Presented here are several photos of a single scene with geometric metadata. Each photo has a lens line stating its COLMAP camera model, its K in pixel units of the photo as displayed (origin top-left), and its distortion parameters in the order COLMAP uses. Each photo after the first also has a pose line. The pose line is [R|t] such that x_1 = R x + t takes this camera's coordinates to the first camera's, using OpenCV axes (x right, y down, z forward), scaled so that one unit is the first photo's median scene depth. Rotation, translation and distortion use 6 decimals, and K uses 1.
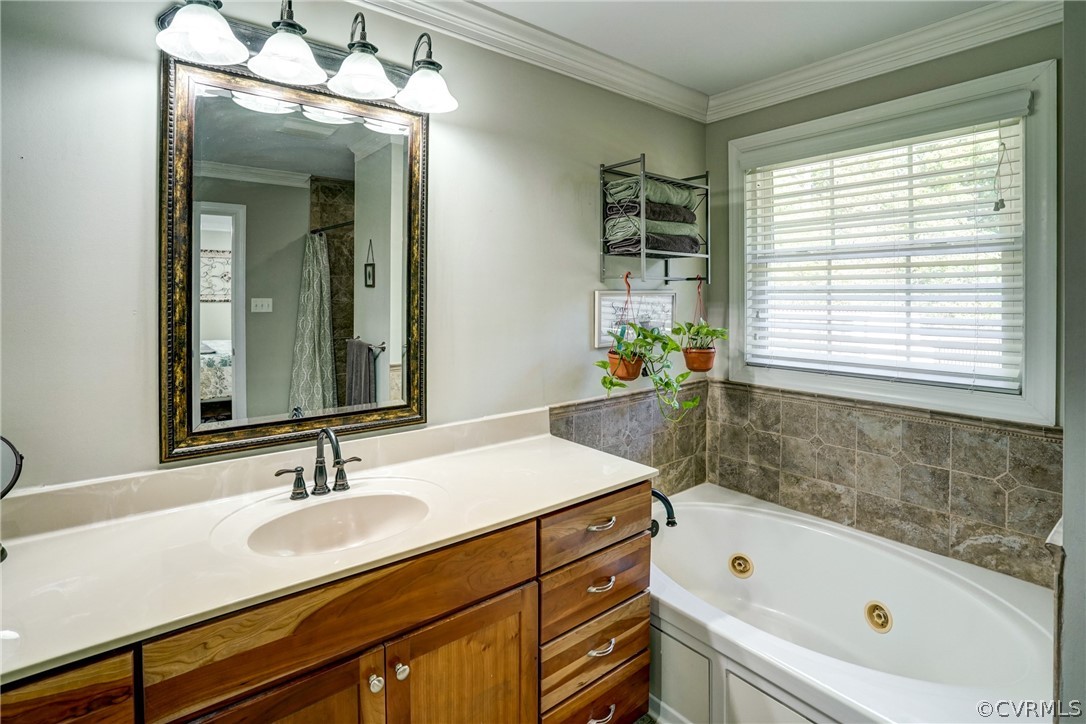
lens RADIAL K [[532.7, 0, 546.3], [0, 532.7, 296.0], [0, 0, 1]] dist [-0.048329, 0.014830]
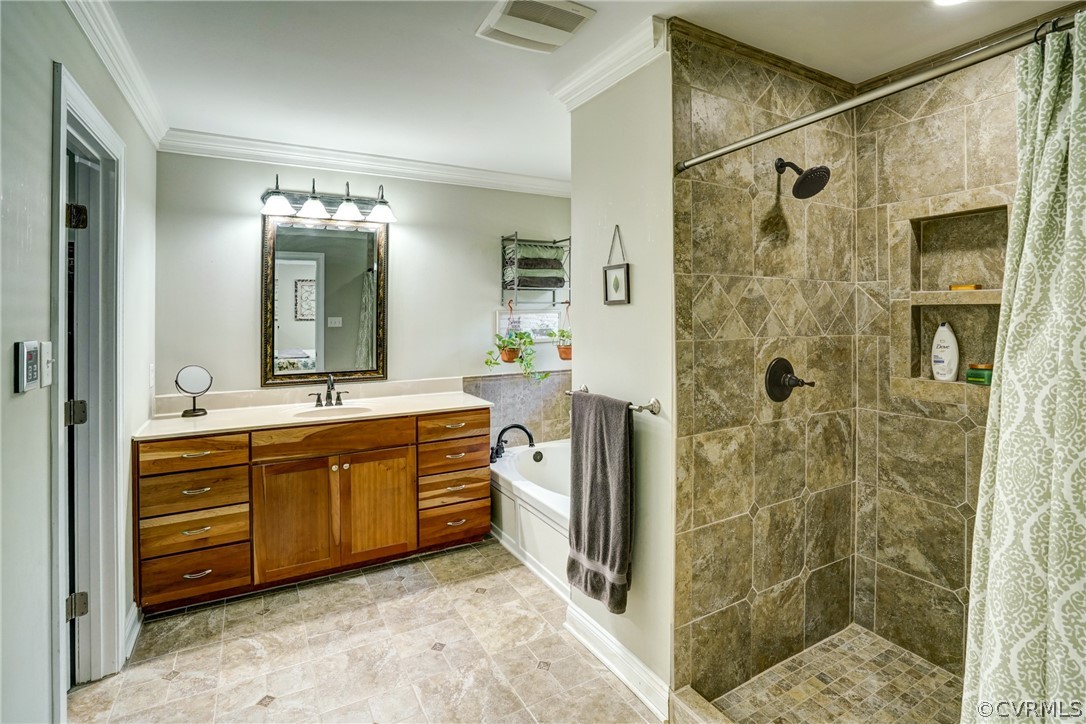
lens RADIAL K [[532.7, 0, 546.3], [0, 532.7, 296.0], [0, 0, 1]] dist [-0.048329, 0.014830]
pose [[0.985763, -0.015326, -0.167439, 0.527595], [0.009686, 0.999360, -0.034447, 0.003368], [0.167860, 0.032335, 0.985280, -0.643636]]
